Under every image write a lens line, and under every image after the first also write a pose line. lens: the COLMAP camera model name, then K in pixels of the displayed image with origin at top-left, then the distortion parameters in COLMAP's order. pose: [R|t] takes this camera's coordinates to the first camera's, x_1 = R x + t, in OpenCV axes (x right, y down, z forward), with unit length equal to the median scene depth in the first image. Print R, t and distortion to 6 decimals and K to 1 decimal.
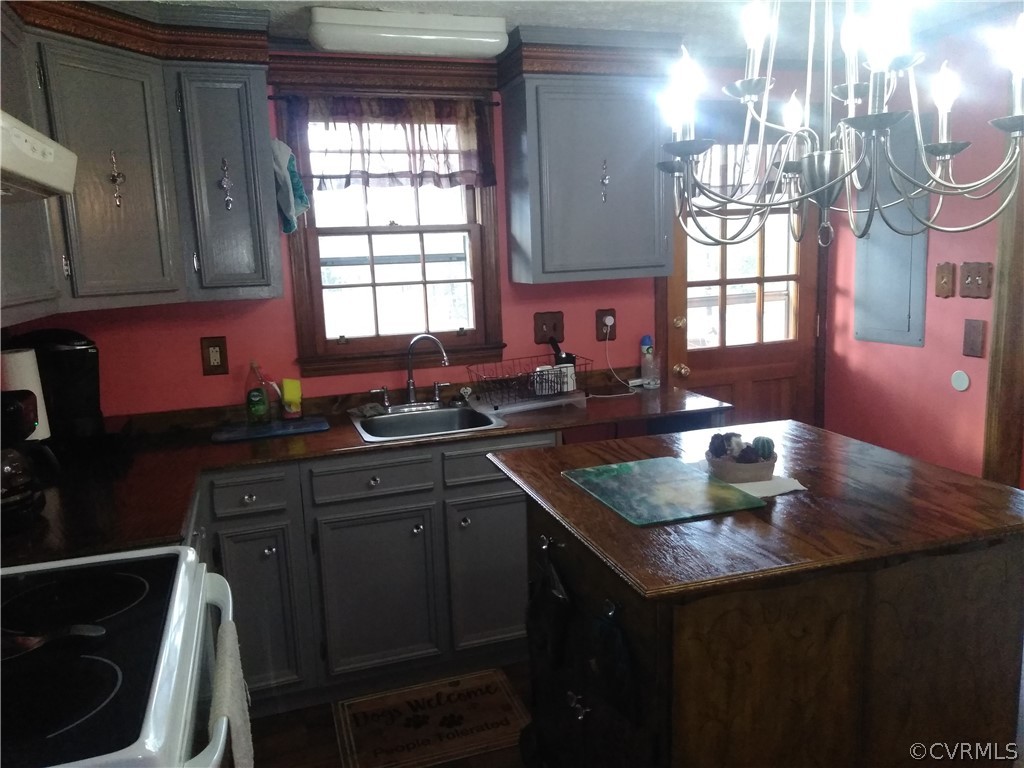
lens RADIAL K [[773.4, 0, 512.9], [0, 773.4, 381.2], [0, 0, 1]] dist [0.050253, -0.022009]
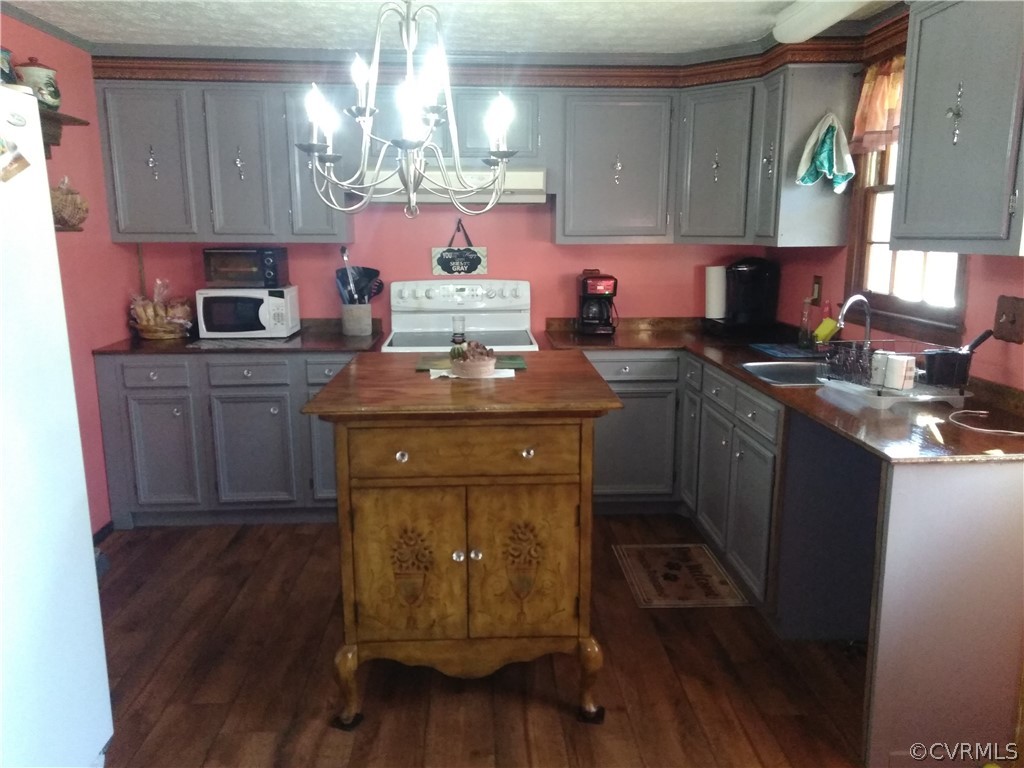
lens RADIAL K [[773.4, 0, 514.2], [0, 773.4, 382.7], [0, 0, 1]] dist [0.050253, -0.022009]
pose [[-0.270308, 0.230742, -0.934715, 1.111311], [-0.143267, 0.950407, 0.276047, -0.193740], [0.952055, 0.208531, -0.223845, 0.951597]]
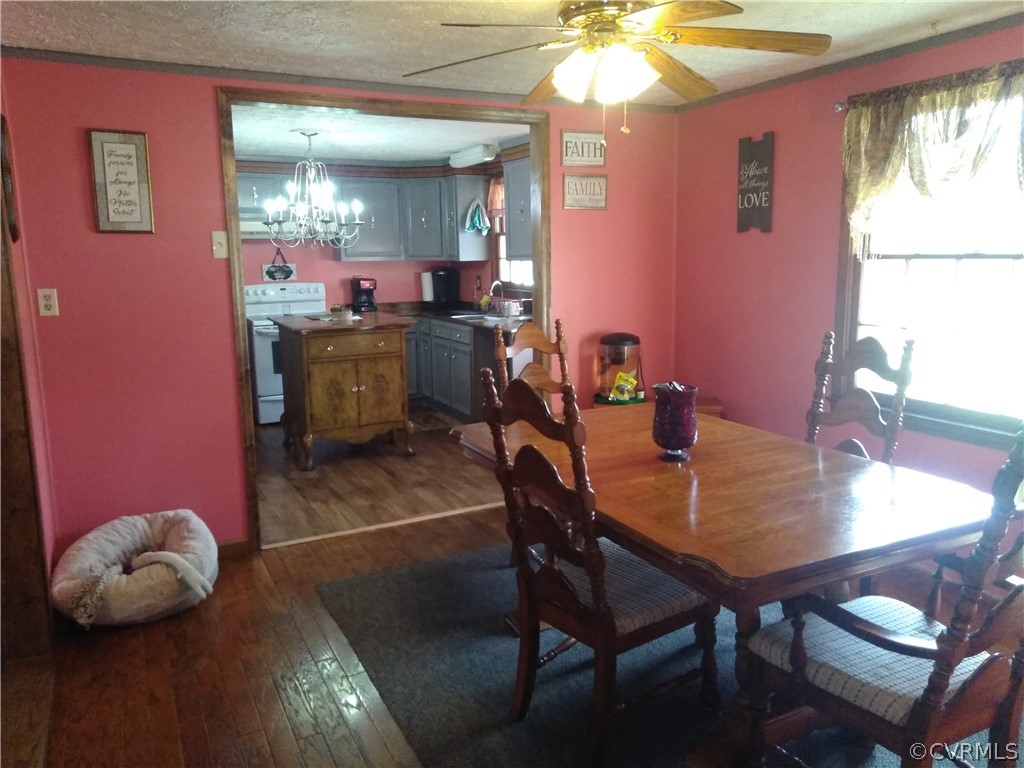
lens RADIAL K [[773.4, 0, 515.5], [0, 773.4, 380.6], [0, 0, 1]] dist [0.050253, -0.022009]
pose [[0.156487, 0.209602, -0.965183, 2.479910], [-0.155433, 0.970272, 0.185506, -0.240407], [0.975373, 0.120992, 0.184414, 0.768336]]
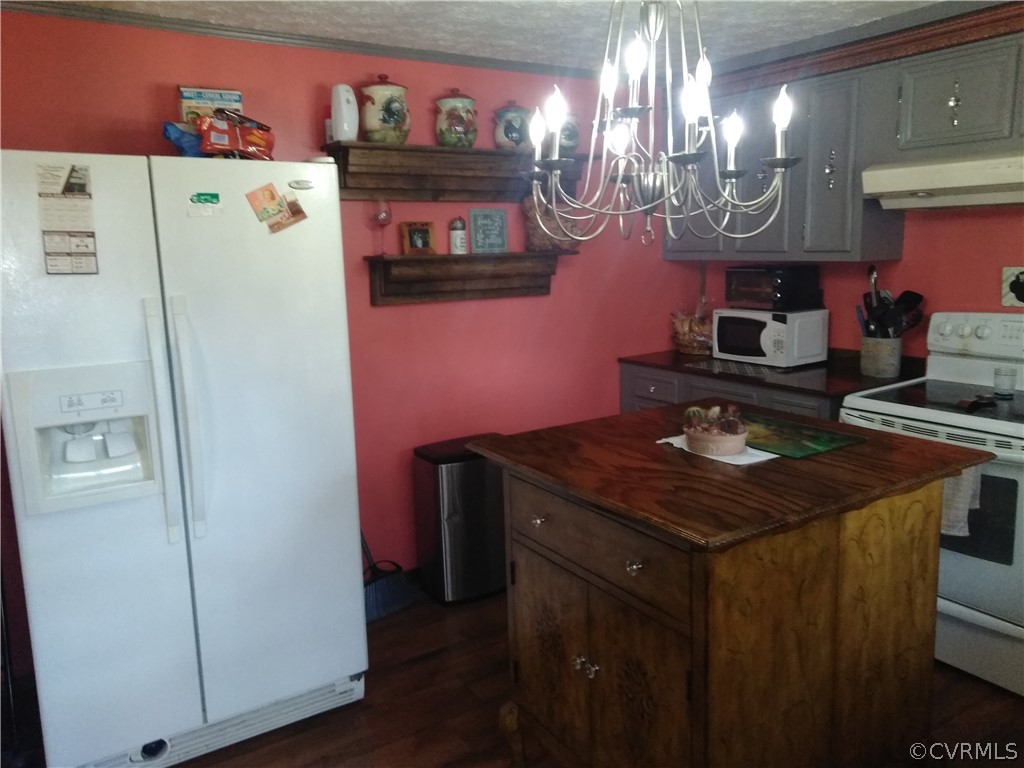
lens RADIAL K [[773.4, 0, 509.0], [0, 773.4, 392.5], [0, 0, 1]] dist [0.050253, -0.022009]
pose [[-0.964076, 0.116431, -0.238748, 0.549046], [0.025073, 0.934690, 0.354577, -0.246471], [0.264439, 0.335854, -0.904032, 1.290828]]
